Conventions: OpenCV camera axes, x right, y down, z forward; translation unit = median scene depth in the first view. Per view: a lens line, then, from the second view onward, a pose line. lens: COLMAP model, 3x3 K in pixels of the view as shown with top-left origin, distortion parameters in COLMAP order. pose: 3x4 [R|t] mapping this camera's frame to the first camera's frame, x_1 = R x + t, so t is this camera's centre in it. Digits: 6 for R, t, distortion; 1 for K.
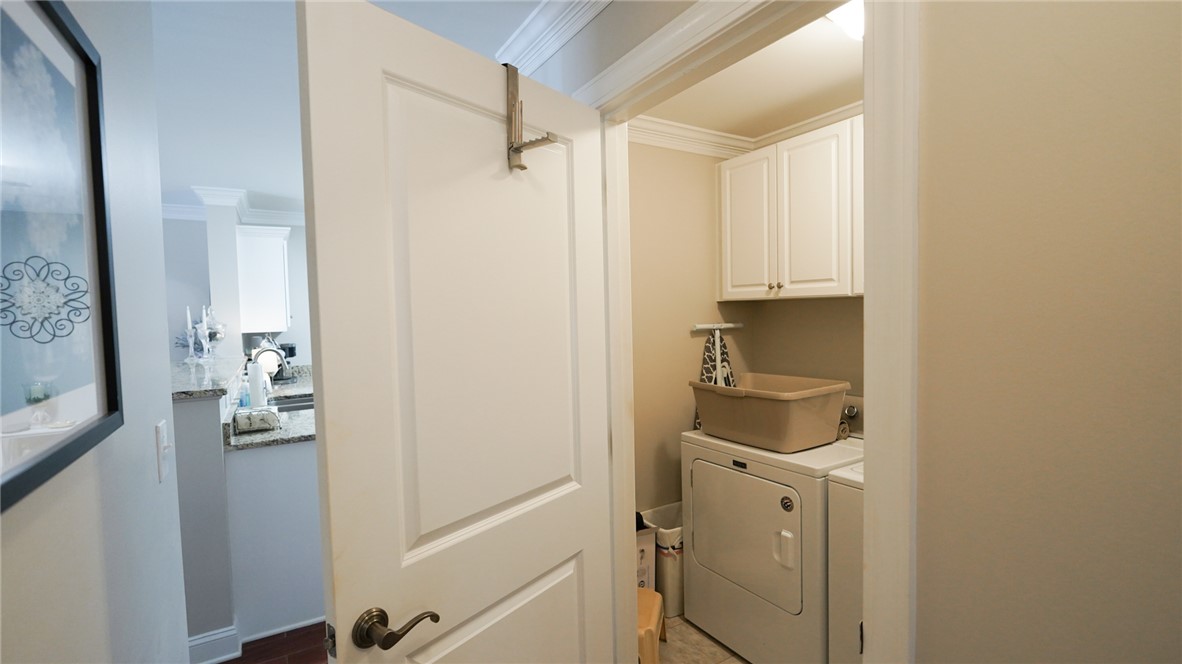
lens RADIAL K [[526.6, 0, 591.0], [0, 526.6, 332.0], [0, 0, 1]] dist [-0.021458, 0.008941]
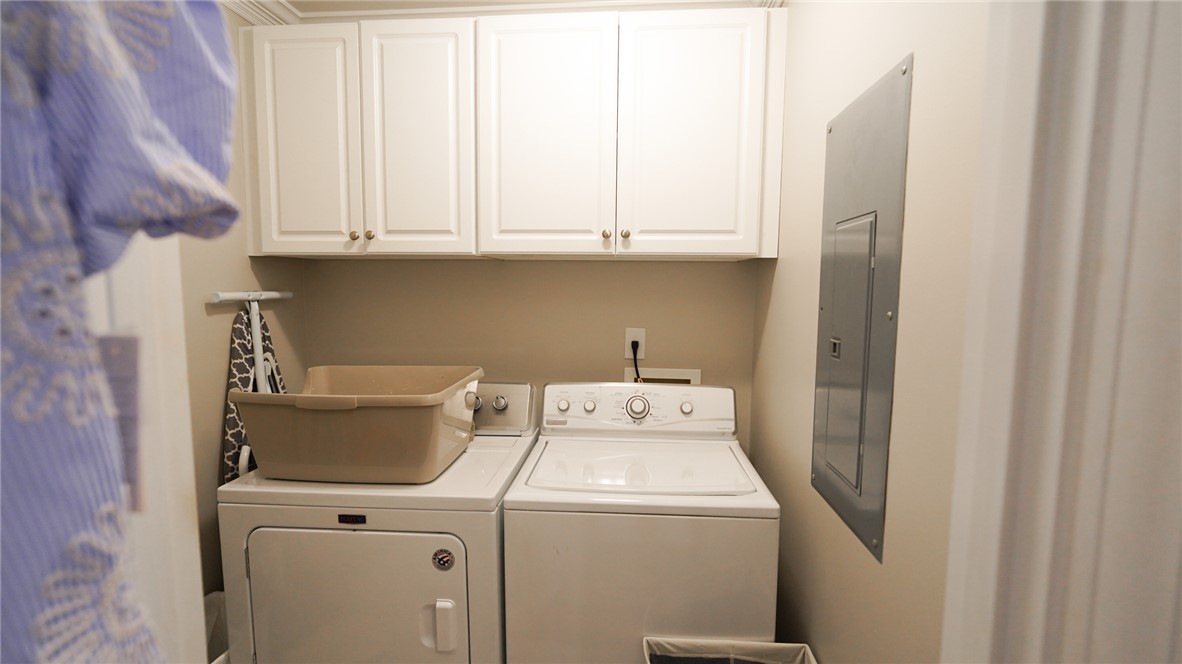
lens RADIAL K [[526.6, 0, 591.0], [0, 526.6, 332.0], [0, 0, 1]] dist [-0.021458, 0.008941]
pose [[0.587192, -0.048873, 0.807971, -0.026664], [0.012831, 0.998612, 0.051080, 0.005528], [-0.809346, -0.019627, 0.587004, 0.319714]]
